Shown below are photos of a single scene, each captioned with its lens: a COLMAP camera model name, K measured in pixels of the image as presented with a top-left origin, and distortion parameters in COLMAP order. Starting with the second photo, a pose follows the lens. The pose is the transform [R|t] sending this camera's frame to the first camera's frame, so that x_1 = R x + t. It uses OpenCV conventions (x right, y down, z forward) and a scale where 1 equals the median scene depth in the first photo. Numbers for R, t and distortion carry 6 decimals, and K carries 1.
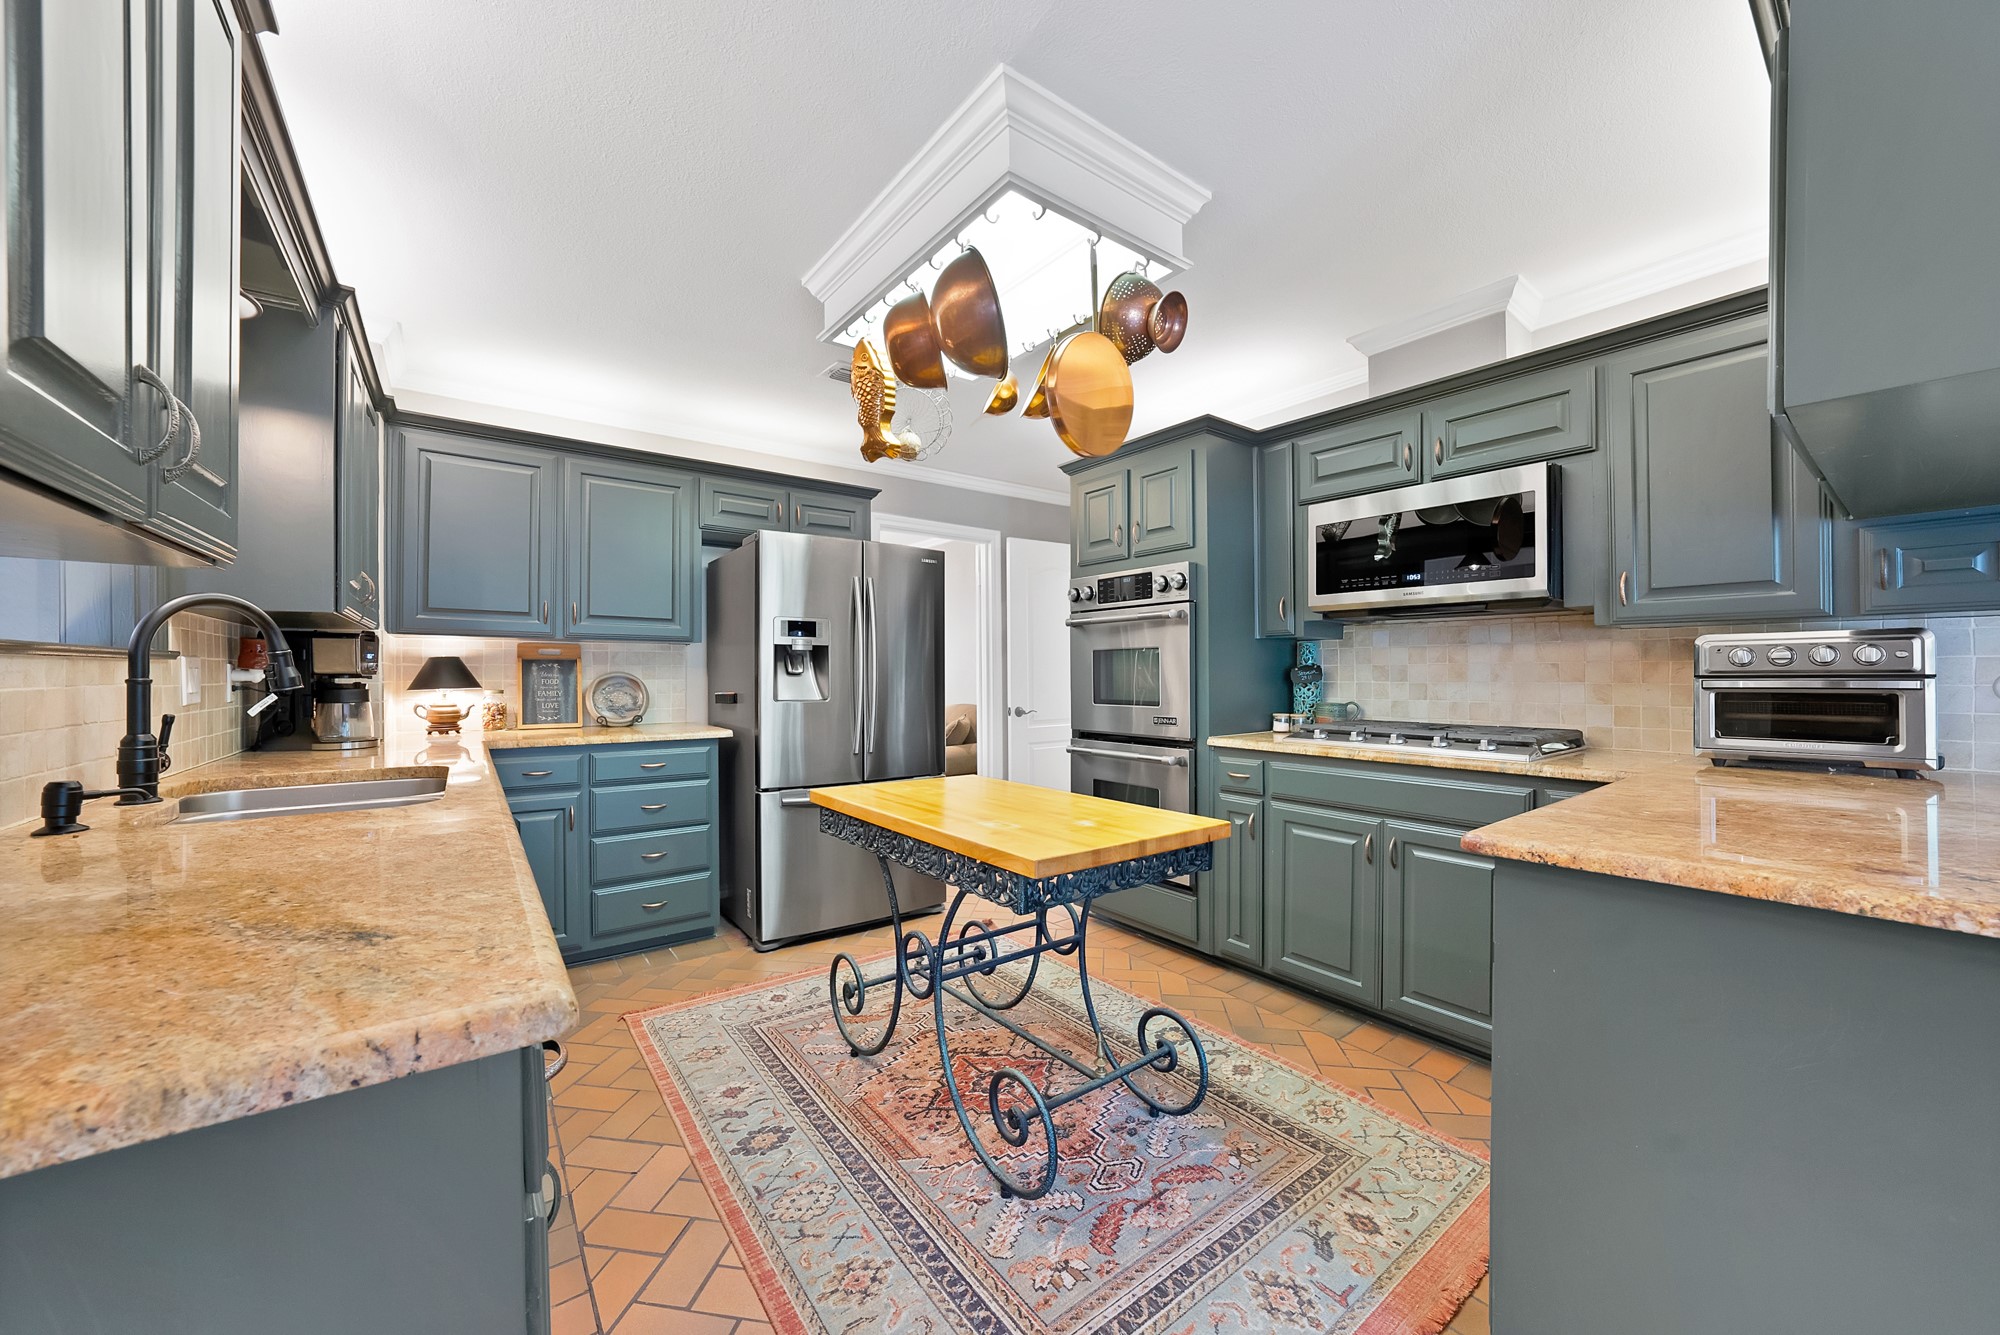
lens RADIAL K [[732.7, 0, 1001.8], [0, 732.7, 675.1], [0, 0, 1]] dist [-0.008350, 0.002402]
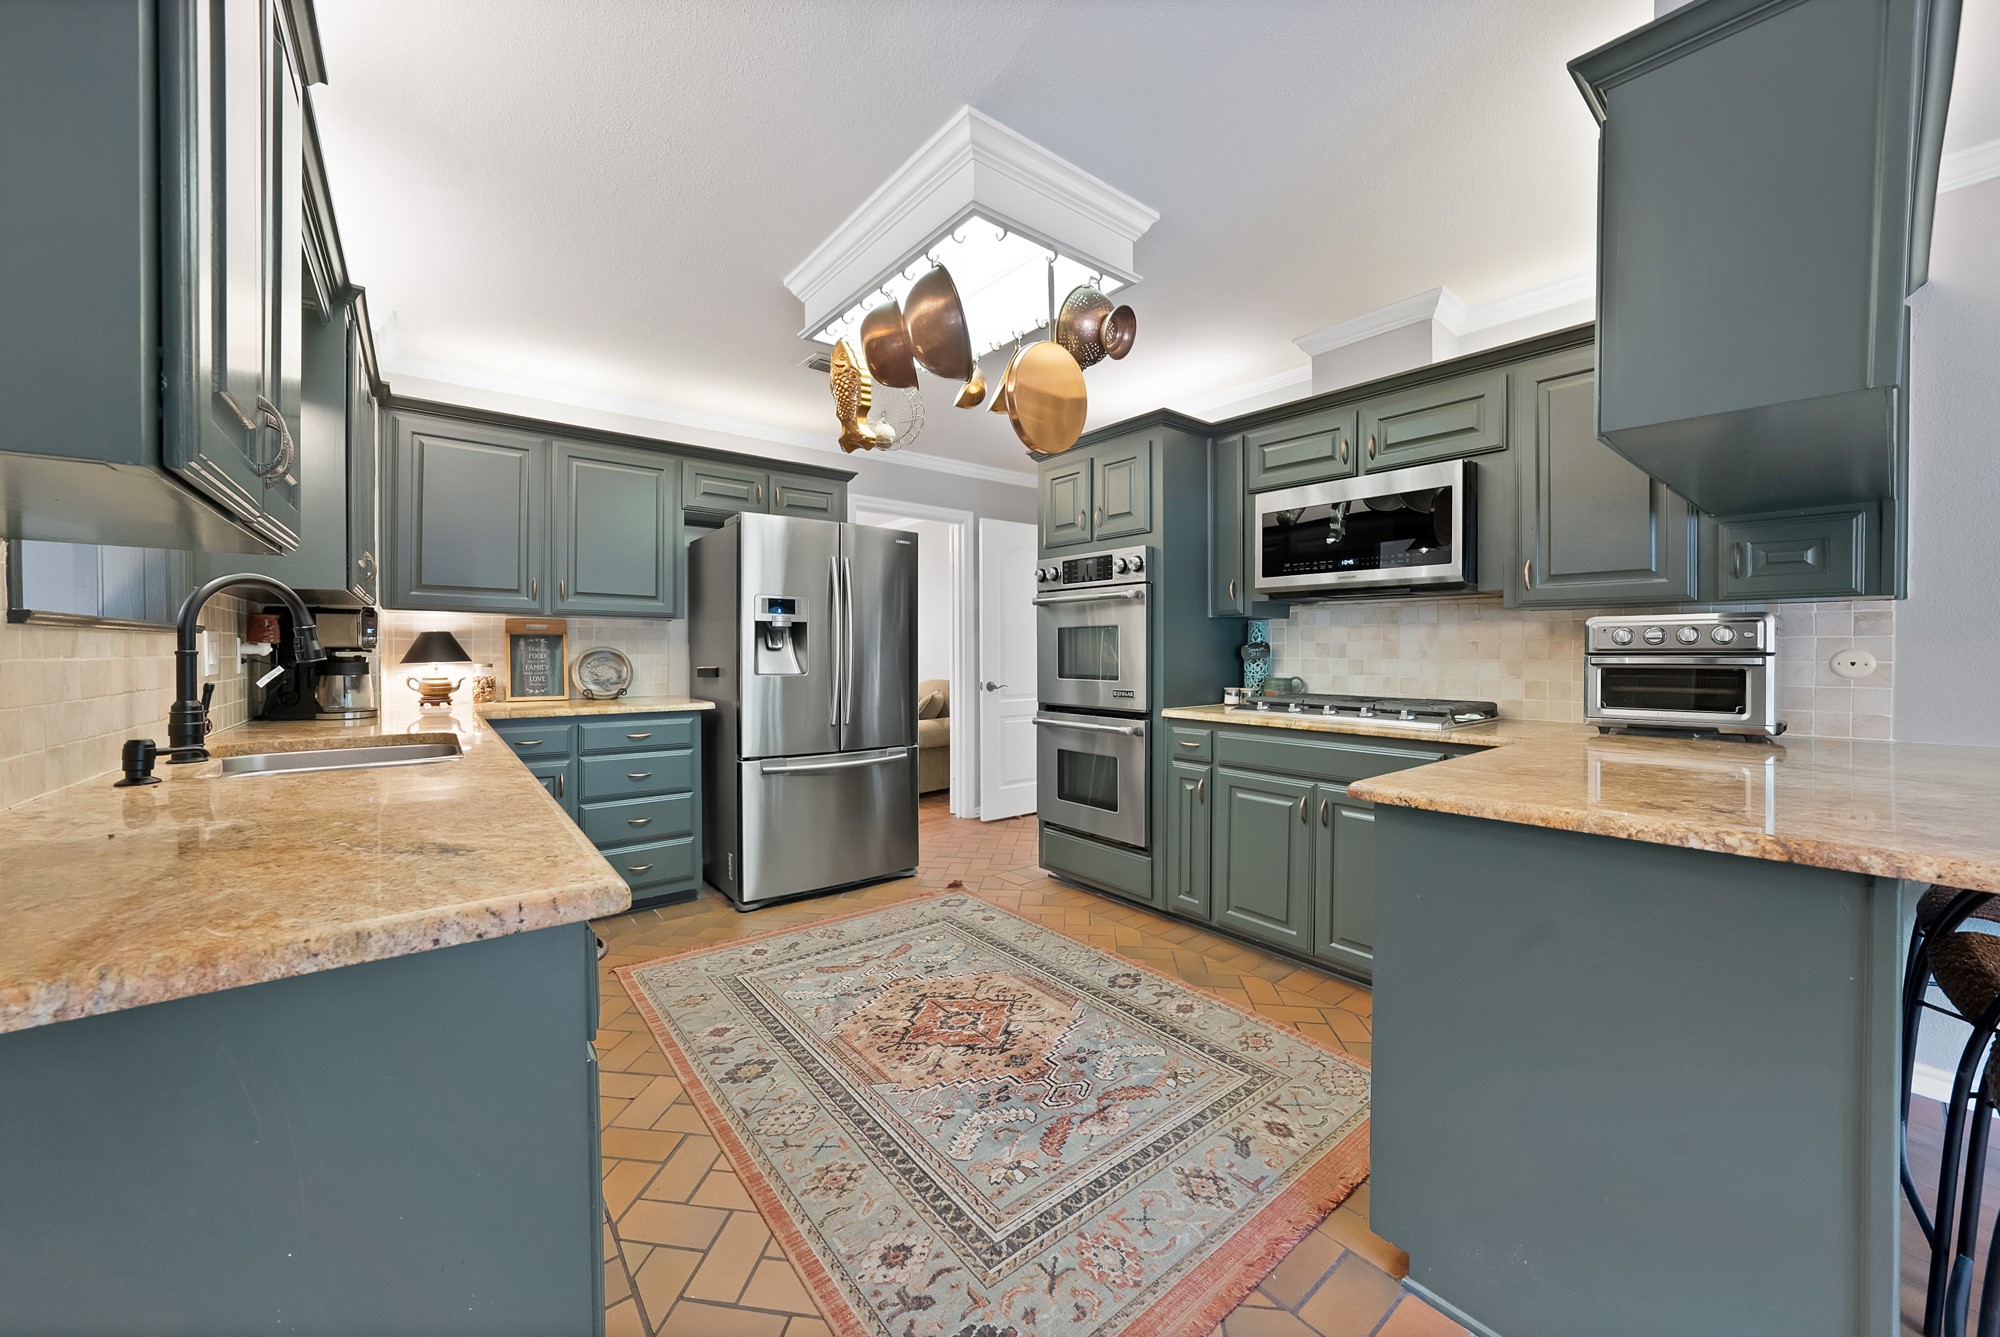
lens RADIAL K [[732.7, 0, 1000.4], [0, 732.7, 654.6], [0, 0, 1]] dist [-0.008350, 0.002402]
pose [[0.999545, 0.003113, 0.030011, 0.016048], [-0.003221, 0.999989, 0.003535, 0.002389], [-0.030000, -0.003630, 0.999543, -0.100012]]
